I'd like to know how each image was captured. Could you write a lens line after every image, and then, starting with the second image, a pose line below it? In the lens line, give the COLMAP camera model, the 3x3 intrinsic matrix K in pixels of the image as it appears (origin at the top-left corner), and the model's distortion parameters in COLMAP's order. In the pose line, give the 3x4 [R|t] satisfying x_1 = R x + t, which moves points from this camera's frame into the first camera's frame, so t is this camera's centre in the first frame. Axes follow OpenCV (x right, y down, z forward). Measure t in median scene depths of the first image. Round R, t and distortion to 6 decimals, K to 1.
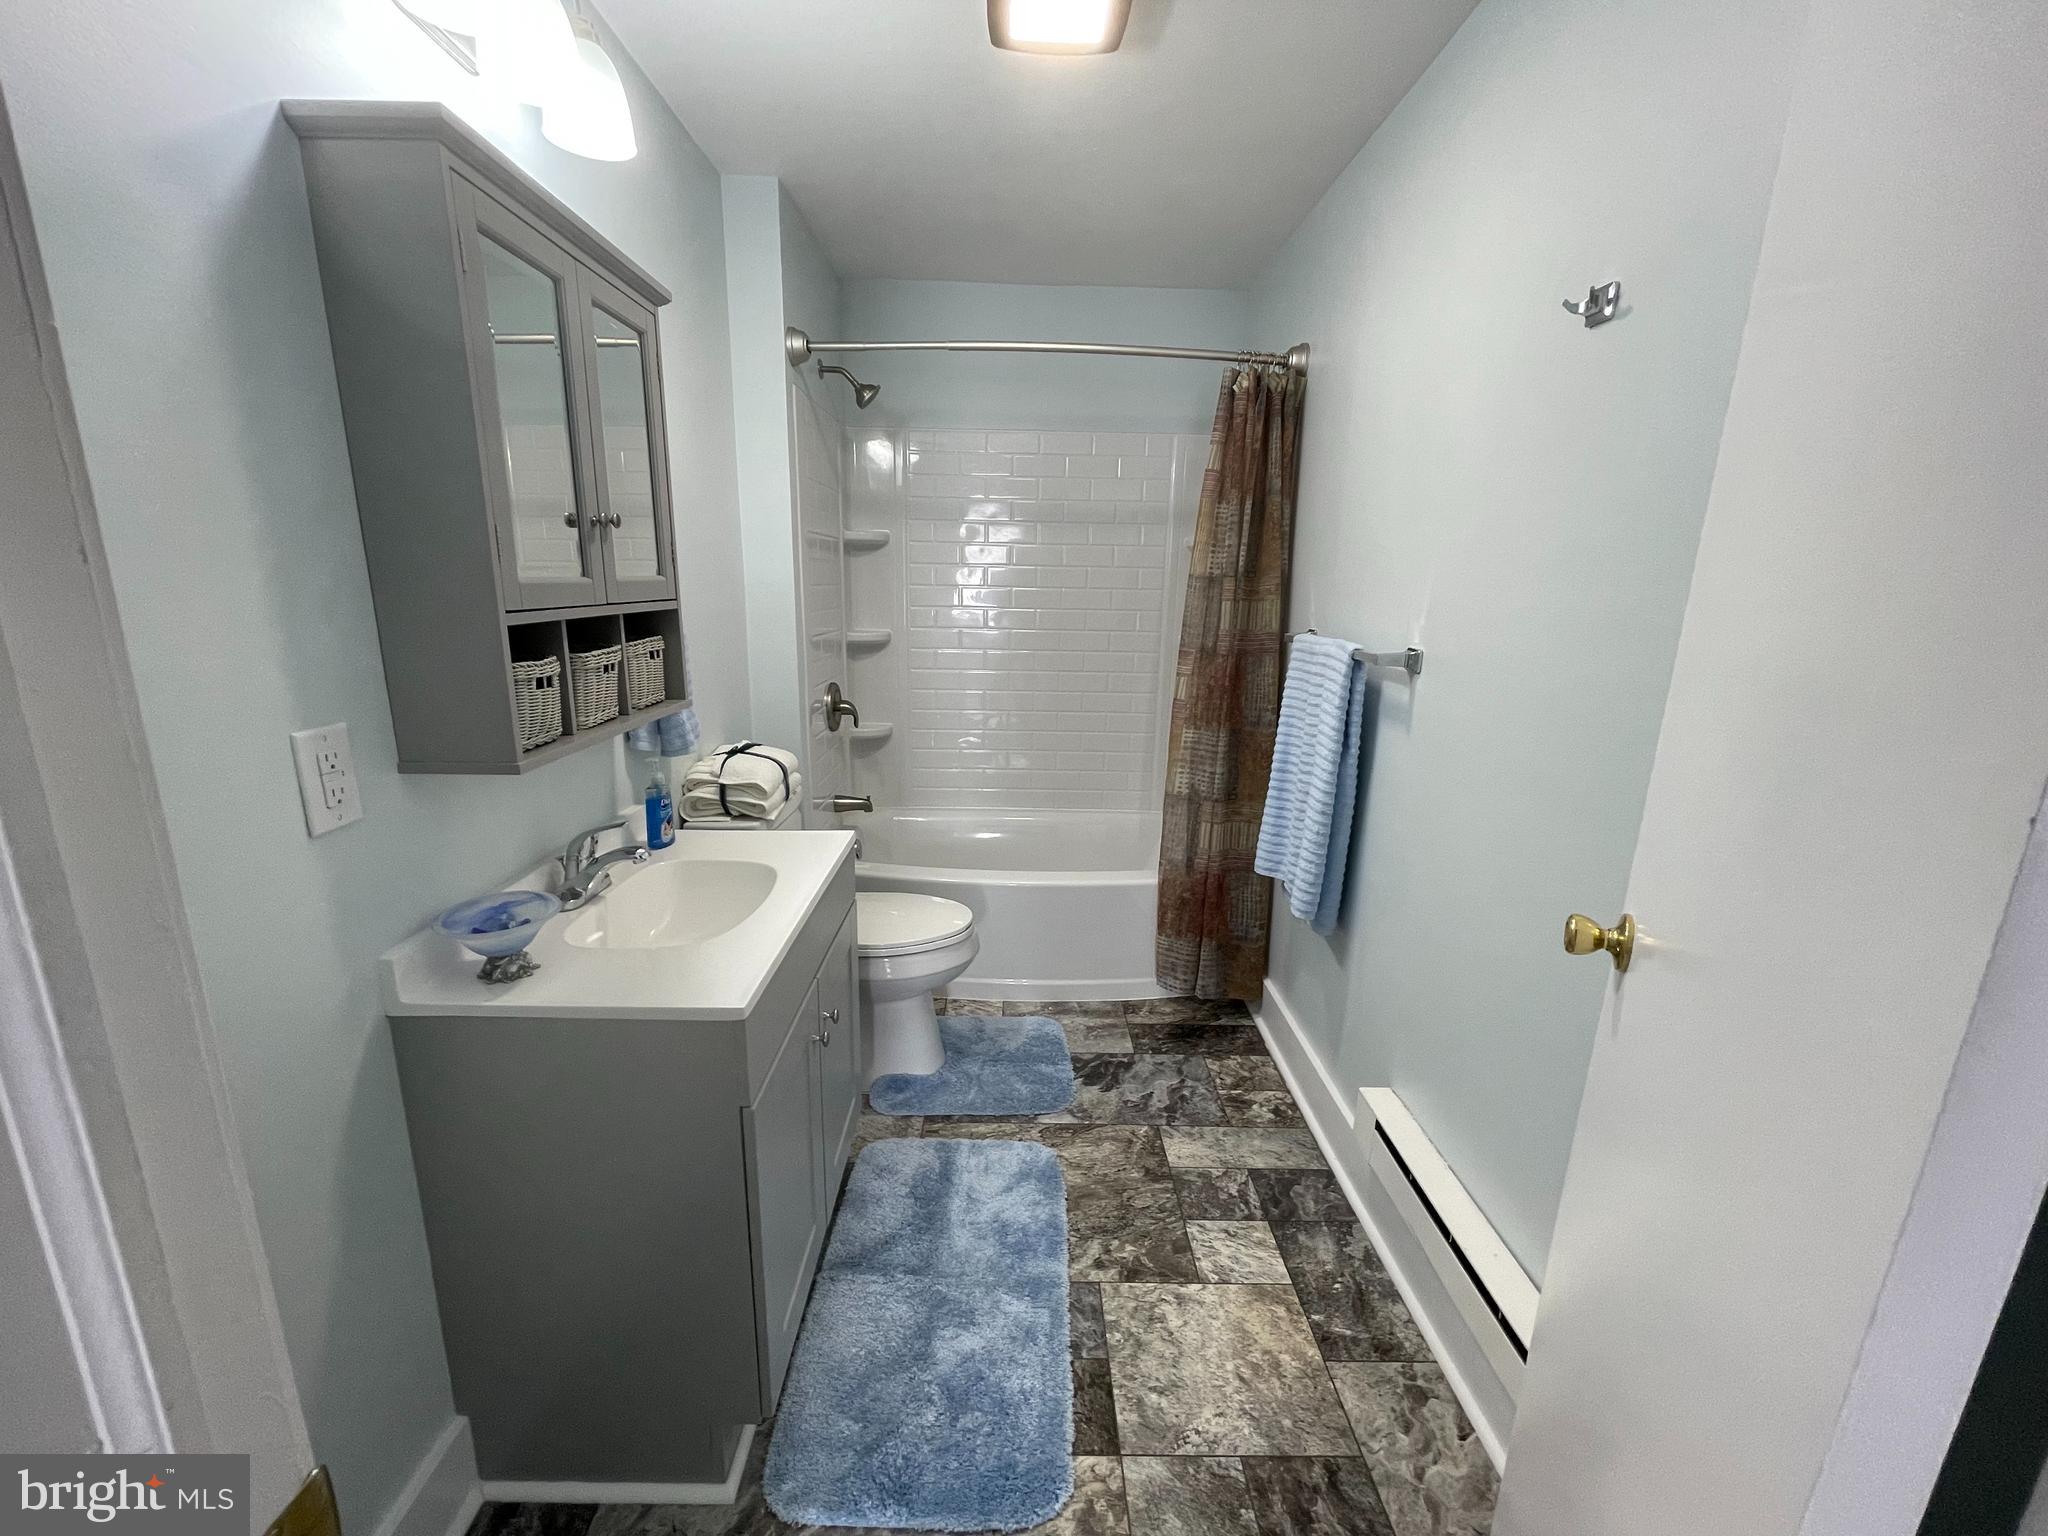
lens RADIAL K [[830.6, 0, 1020.9], [0, 830.6, 767.8], [0, 0, 1]] dist [-0.012112, 0.006733]
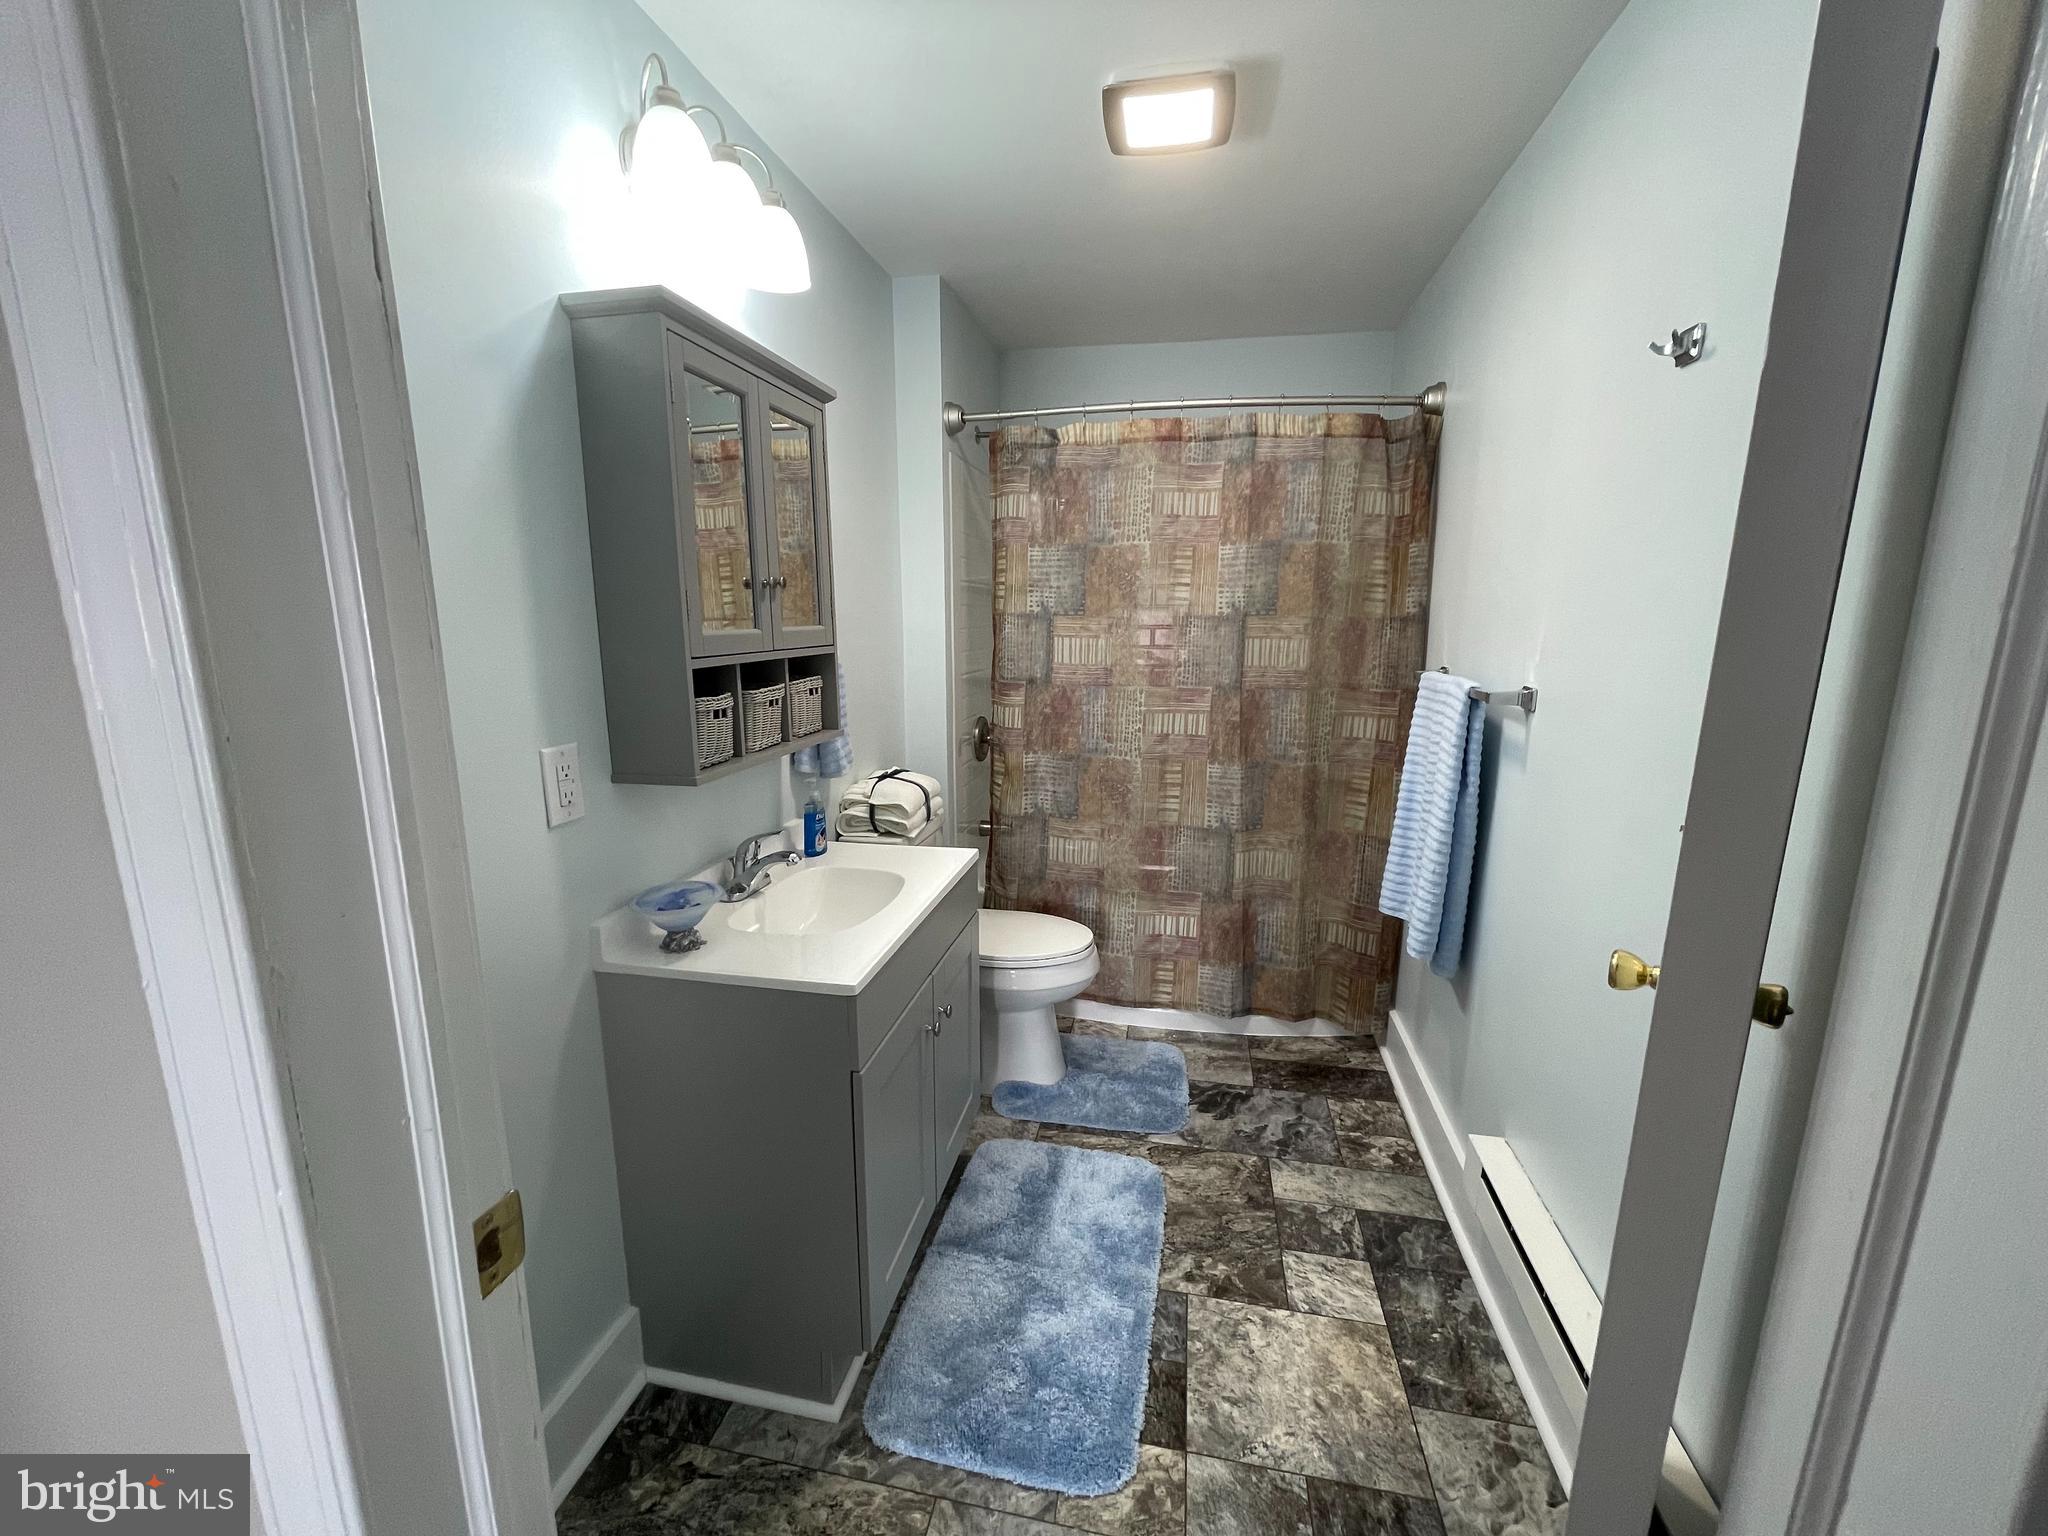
lens RADIAL K [[830.6, 0, 1020.9], [0, 830.6, 767.8], [0, 0, 1]] dist [-0.012112, 0.006733]
pose [[0.977601, 0.021666, -0.209349, 0.091282], [-0.030543, 0.998762, -0.039261, 0.009441], [0.208240, 0.044776, 0.977052, -0.084814]]
